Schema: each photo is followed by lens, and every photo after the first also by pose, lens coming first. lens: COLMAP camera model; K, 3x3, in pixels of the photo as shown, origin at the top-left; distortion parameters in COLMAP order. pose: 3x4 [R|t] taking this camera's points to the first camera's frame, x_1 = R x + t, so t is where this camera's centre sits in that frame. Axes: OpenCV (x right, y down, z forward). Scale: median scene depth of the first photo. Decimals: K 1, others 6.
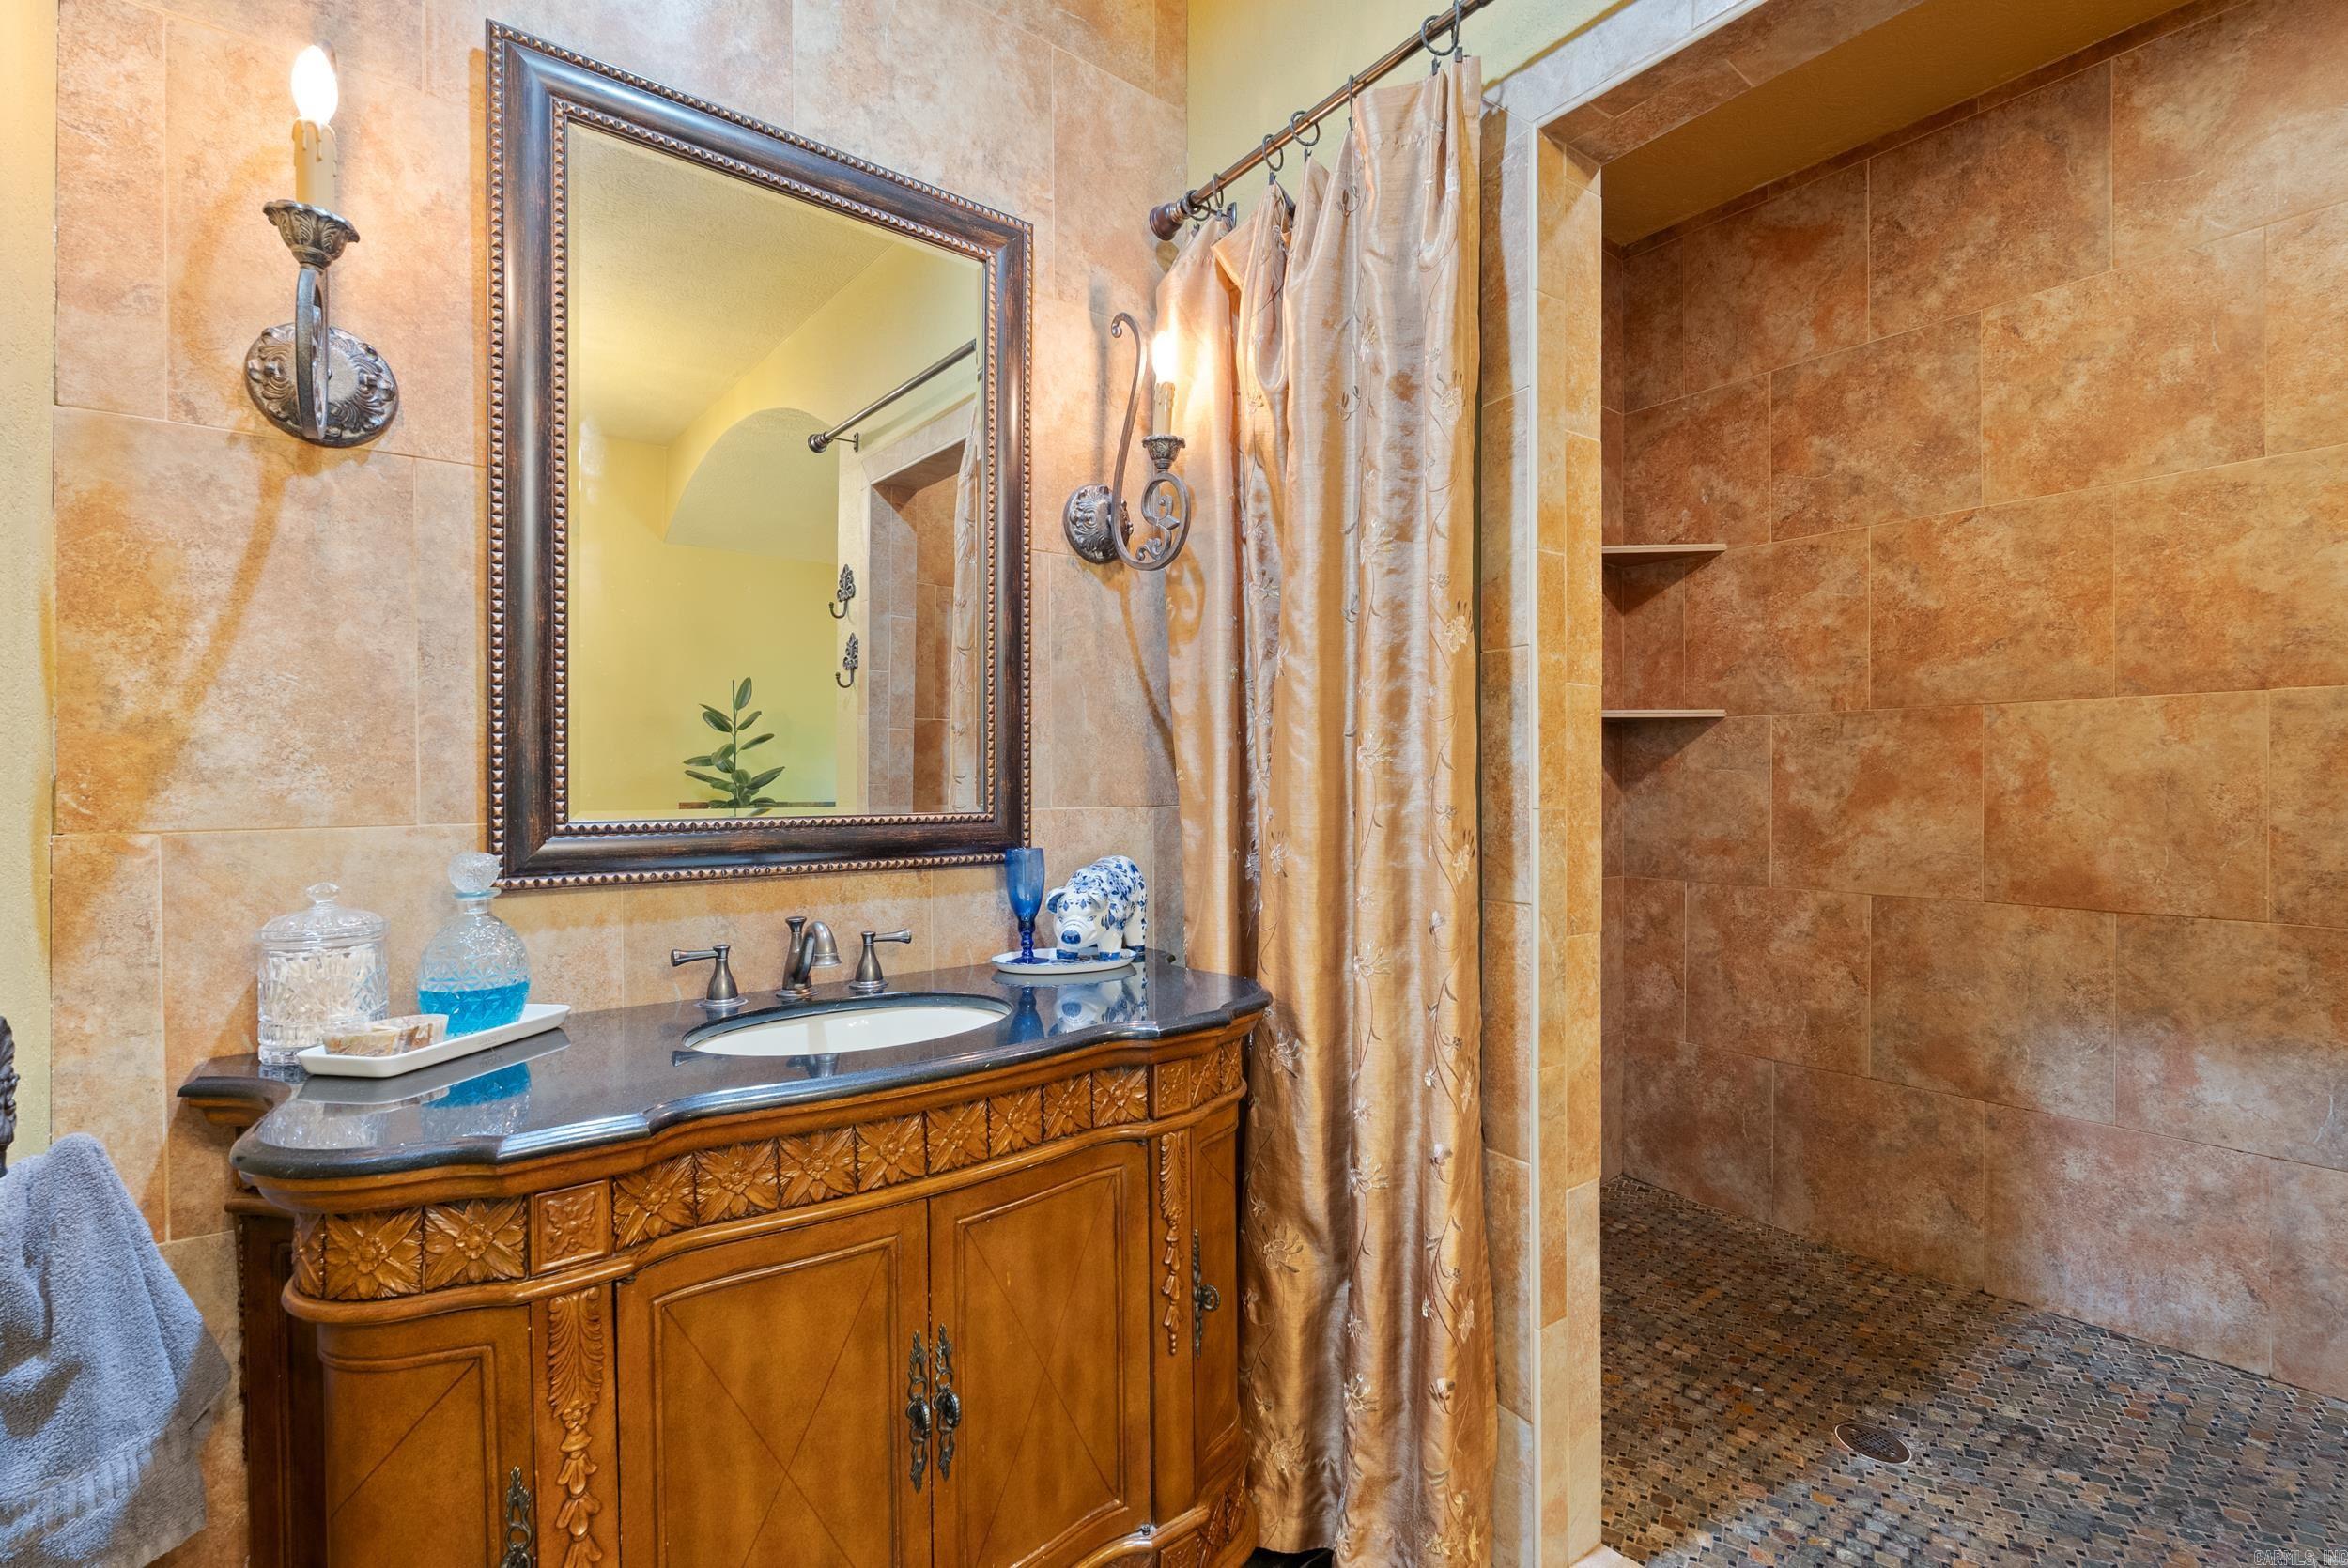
lens RADIAL K [[1039.2, 0, 1176.2], [0, 1039.2, 784.1], [0, 0, 1]] dist [-0.004883, 0.000429]
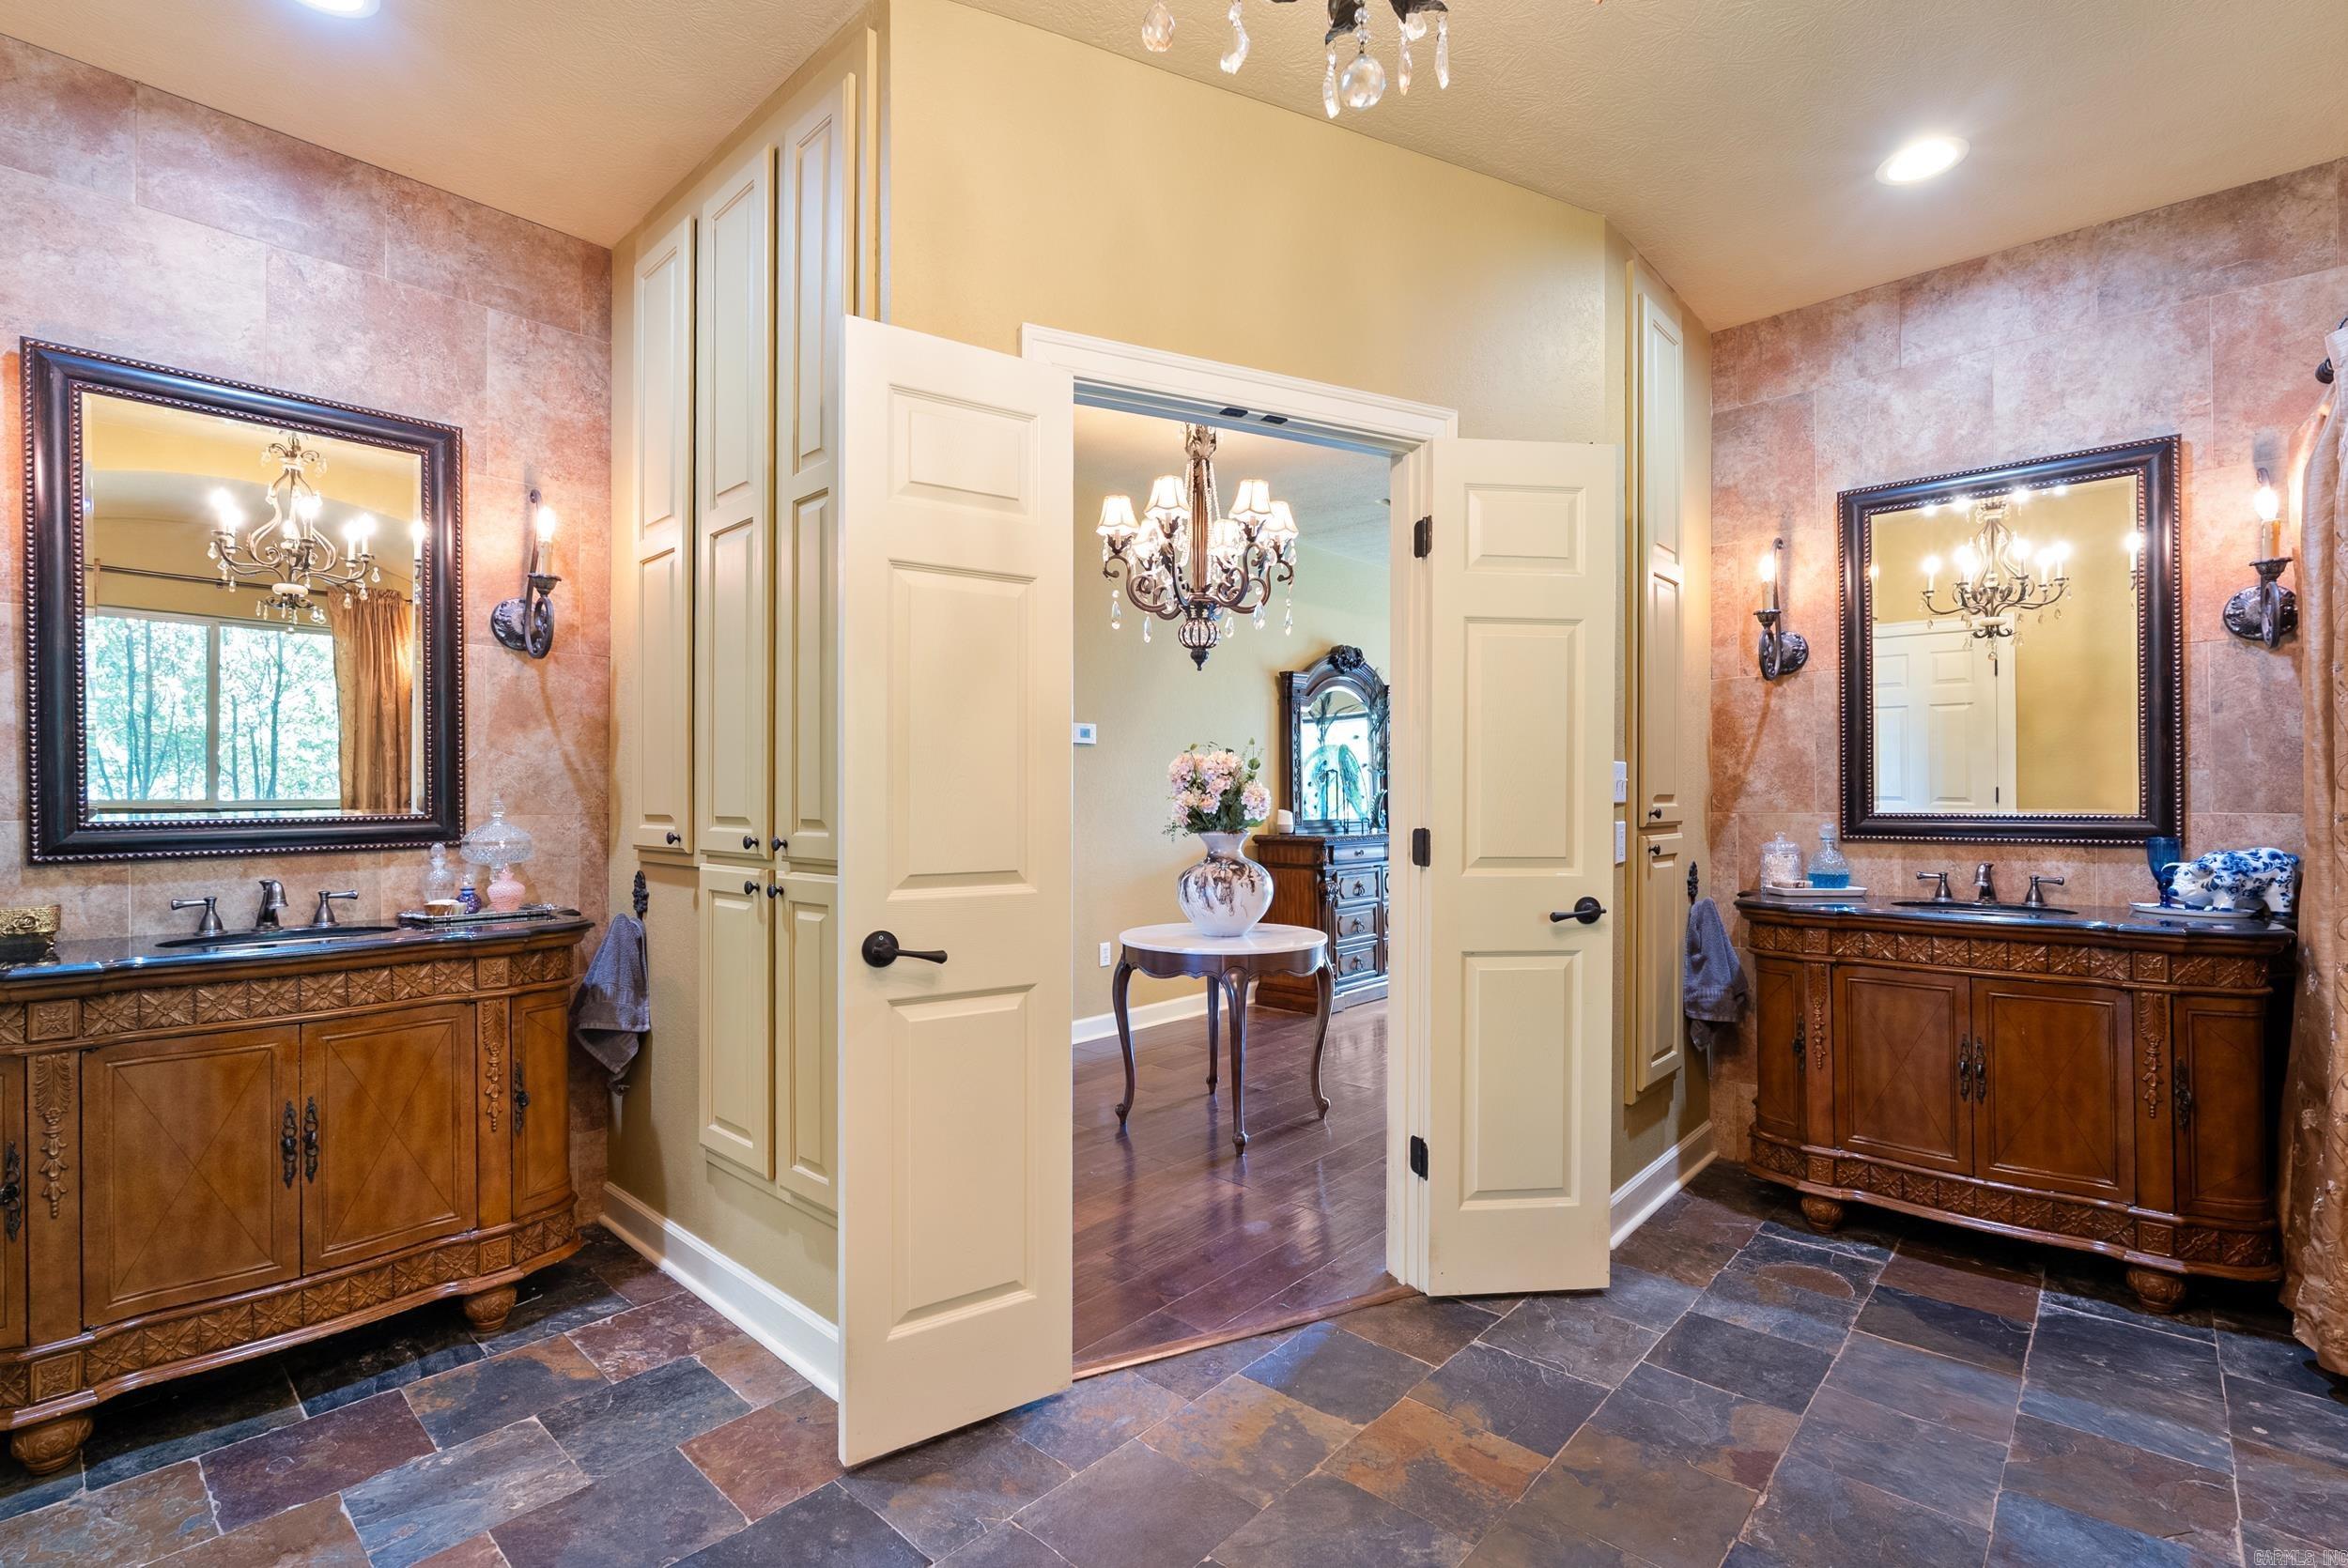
lens RADIAL K [[1039.2, 0, 1184.9], [0, 1039.2, 792.0], [0, 0, 1]] dist [-0.004883, 0.000429]
pose [[0.167537, -0.002258, -0.985863, 1.683936], [0.002501, 0.999995, -0.001865, -0.011952], [0.985863, -0.002153, 0.167542, -1.070720]]
